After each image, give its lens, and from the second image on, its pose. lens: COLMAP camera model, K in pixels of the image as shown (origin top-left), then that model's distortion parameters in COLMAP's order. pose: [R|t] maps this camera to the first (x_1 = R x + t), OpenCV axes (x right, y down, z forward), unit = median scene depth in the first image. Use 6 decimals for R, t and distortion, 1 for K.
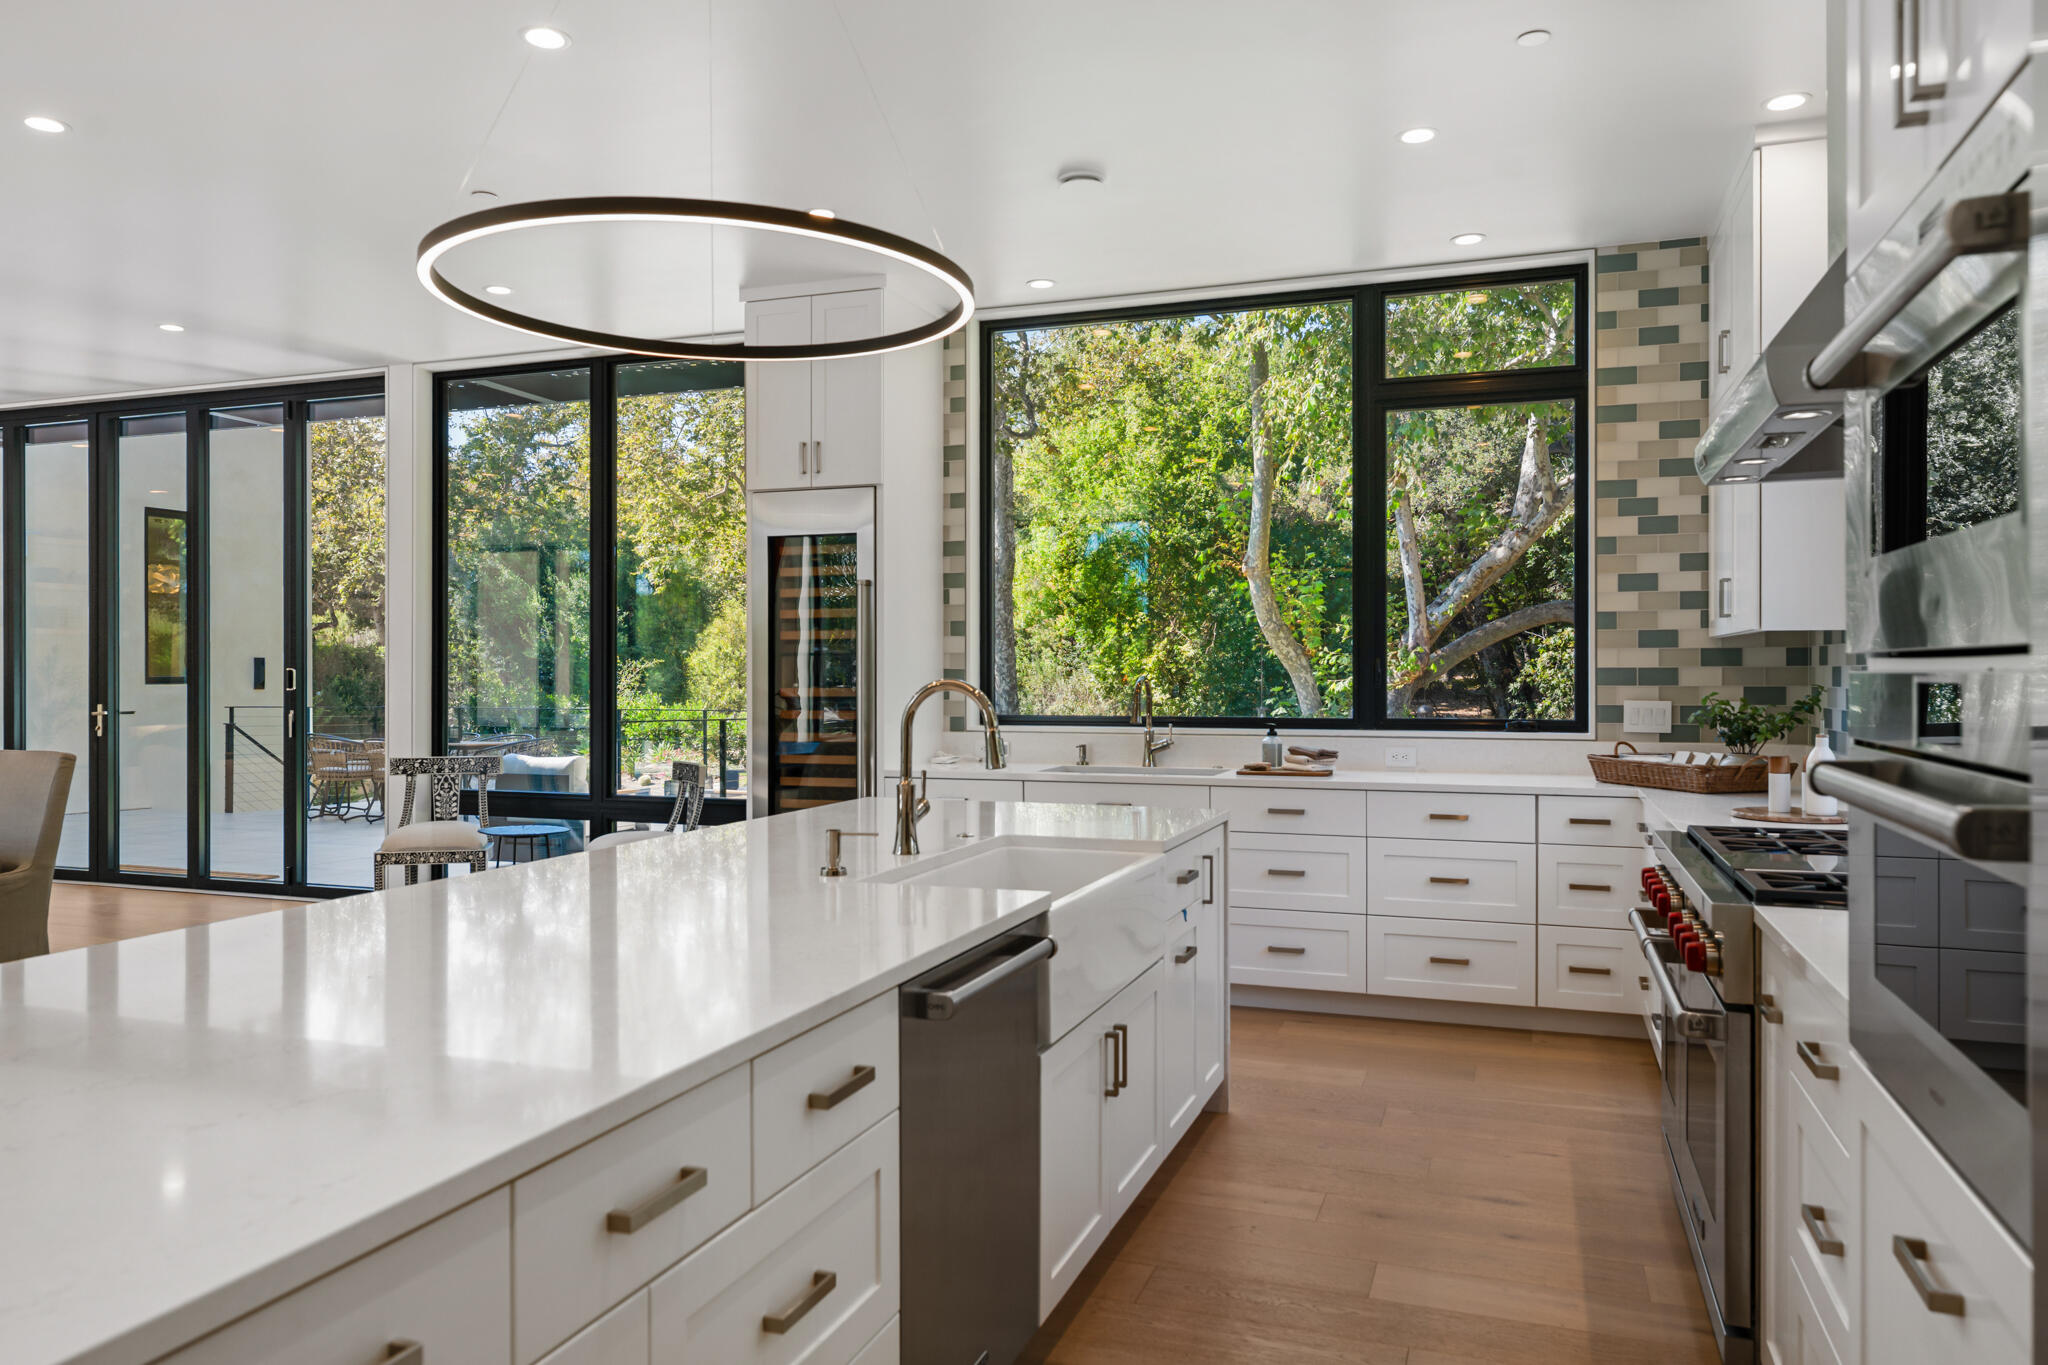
lens RADIAL K [[1379.2, 0, 1020.9], [0, 1379.2, 673.2], [0, 0, 1]] dist [0.001586, -0.000909]
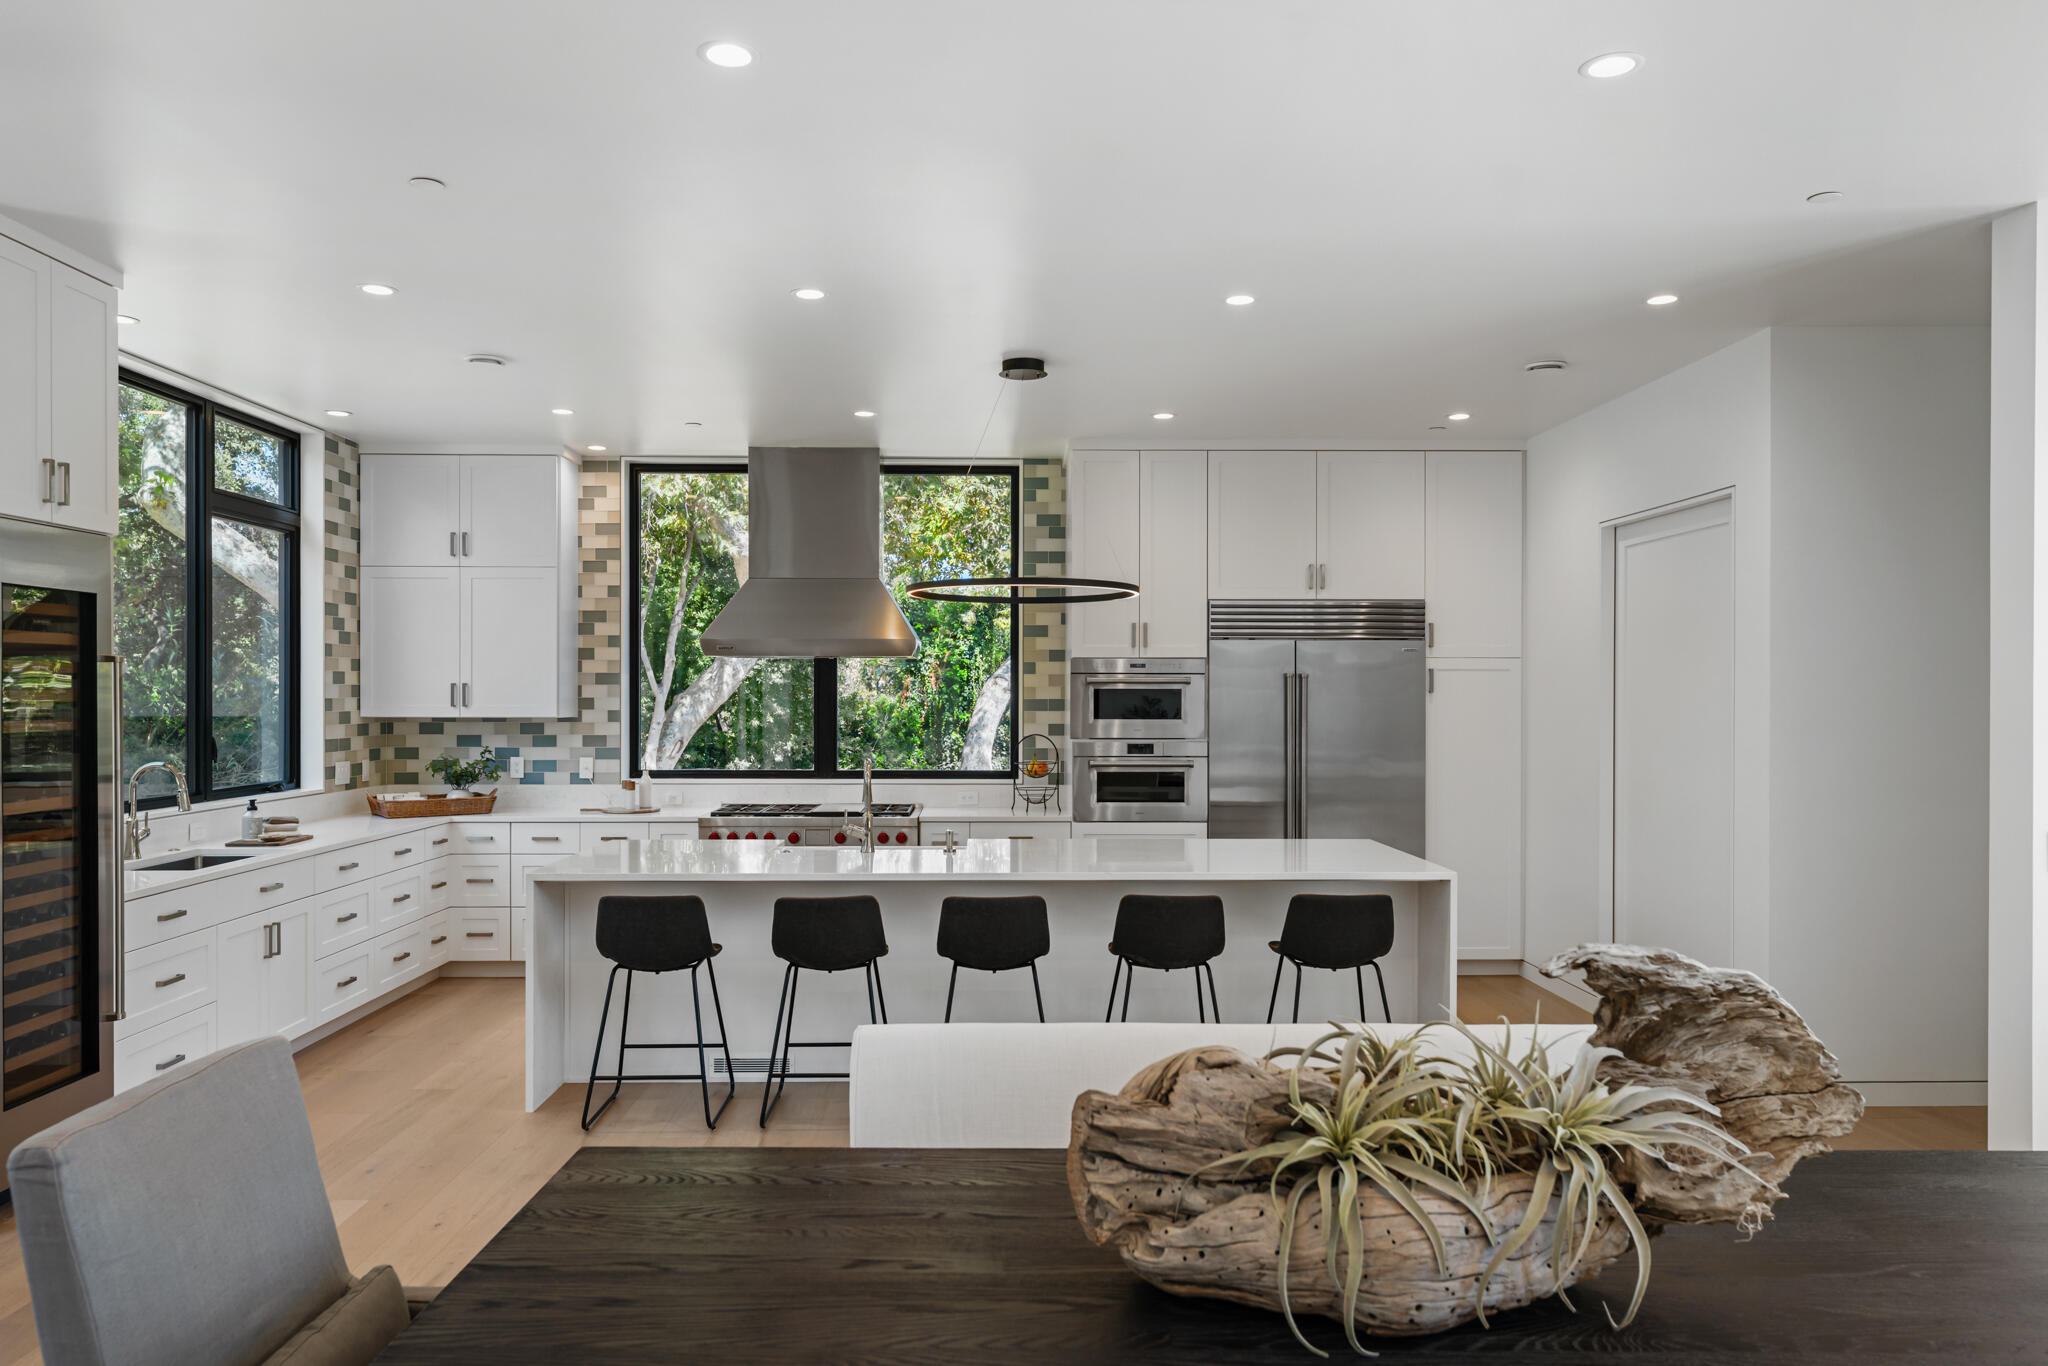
lens RADIAL K [[1405.7, 0, 1025.0], [0, 1405.7, 706.2], [0, 0, 1]] dist [0.001479, -0.000346]
pose [[-0.365986, -0.008569, 0.930581, -1.016948], [-0.001577, 0.999962, 0.008588, -0.044858], [-0.930619, 0.001676, -0.365985, 0.780804]]
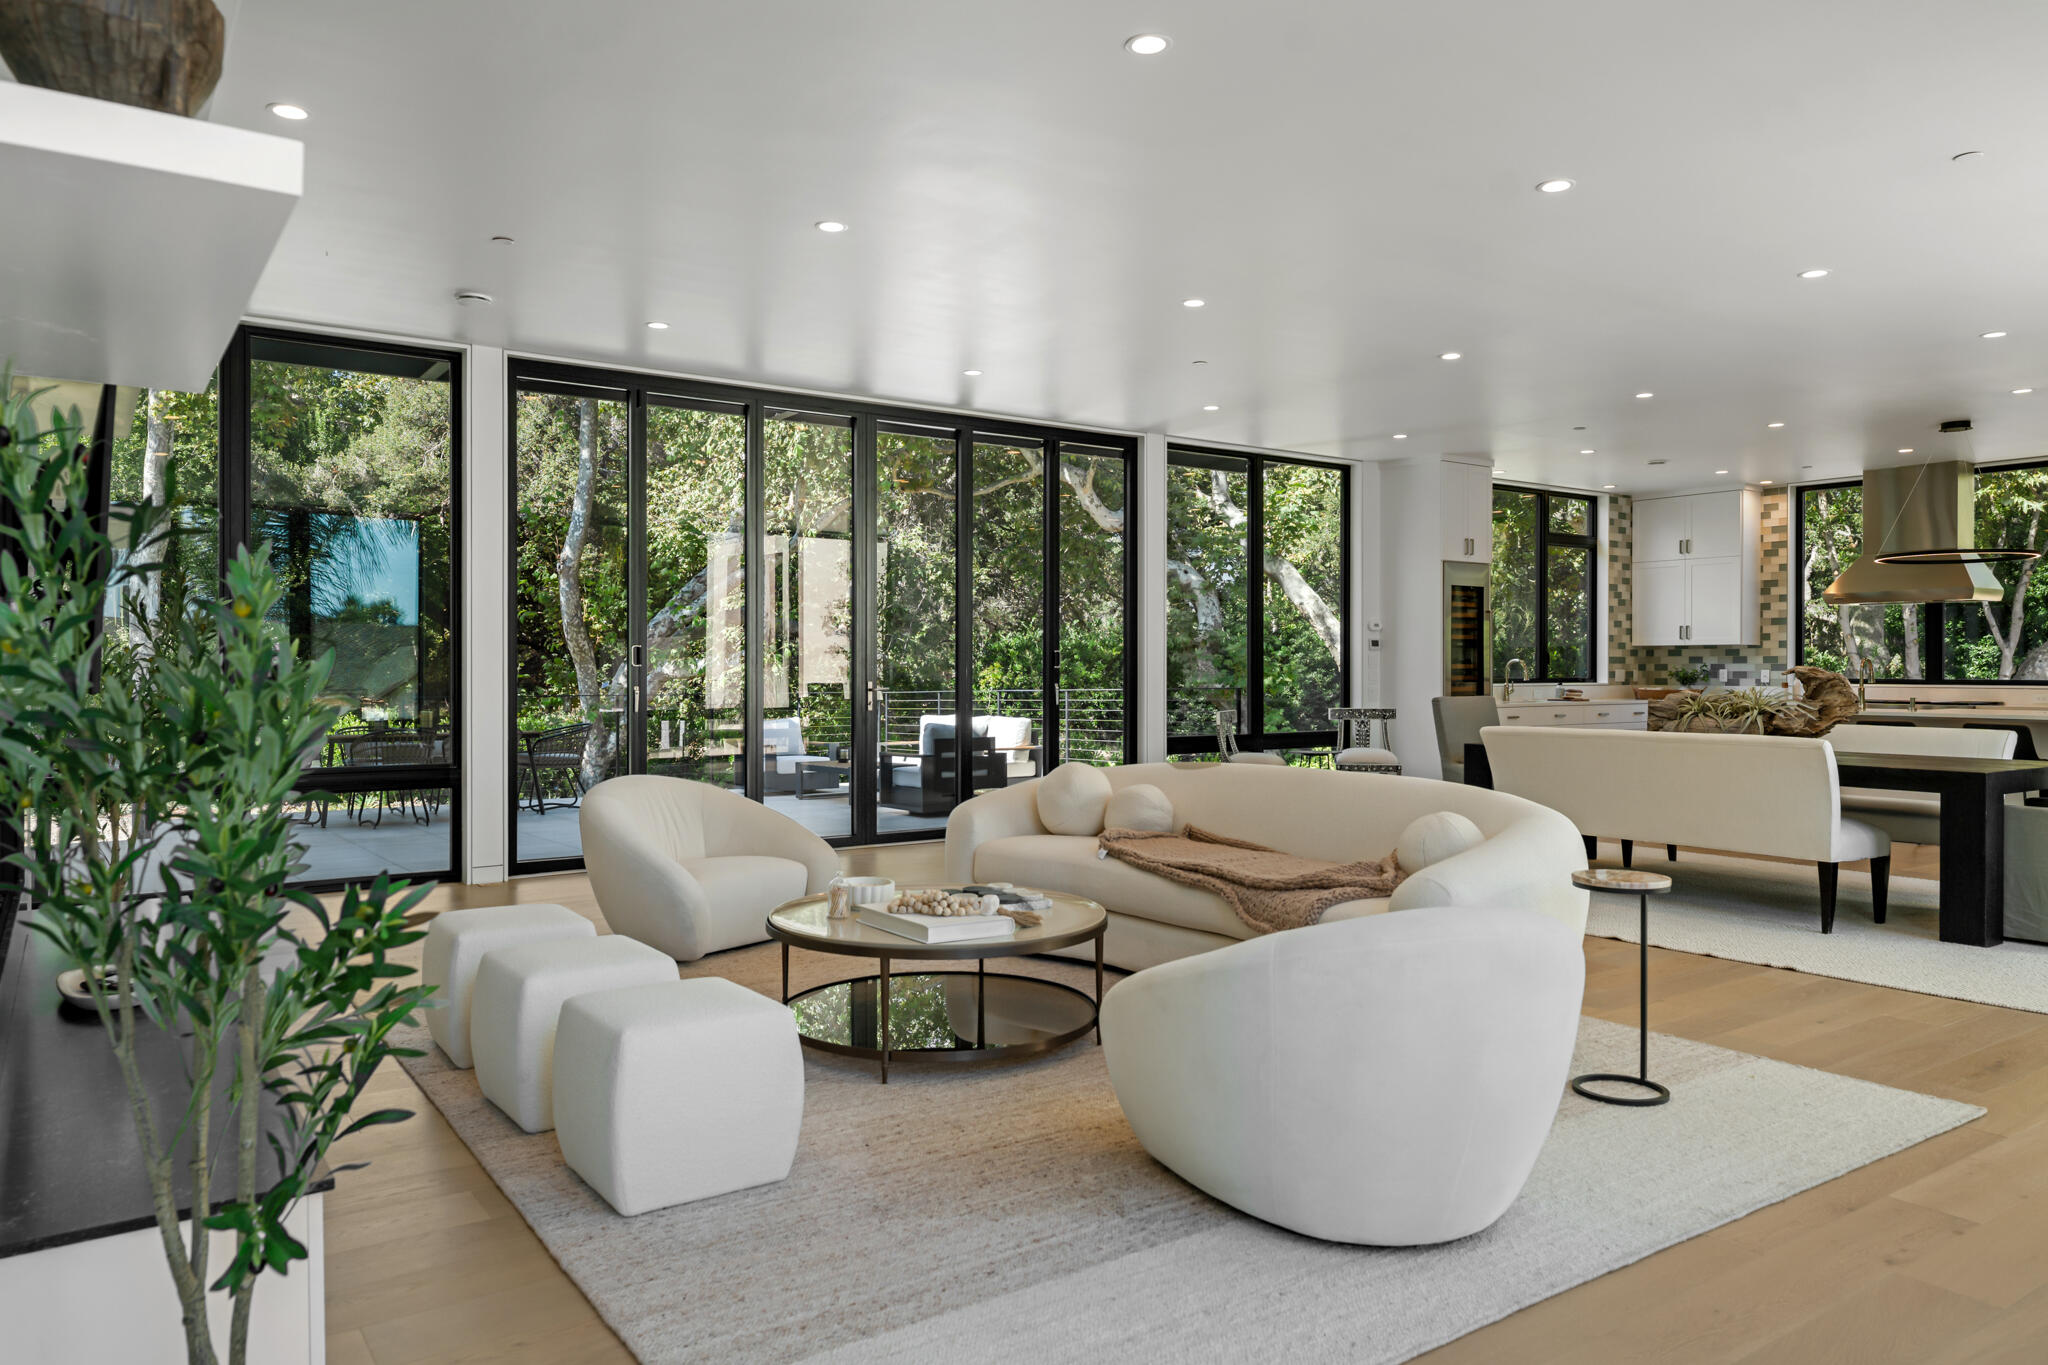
lens RADIAL K [[1379.2, 0, 1020.9], [0, 1379.2, 673.2], [0, 0, 1]] dist [0.001586, -0.000909]
pose [[0.566122, -0.001055, 0.824321, -2.090129], [-0.000596, 0.999998, 0.001689, 0.020731], [-0.824321, -0.001448, 0.566121, 0.405615]]
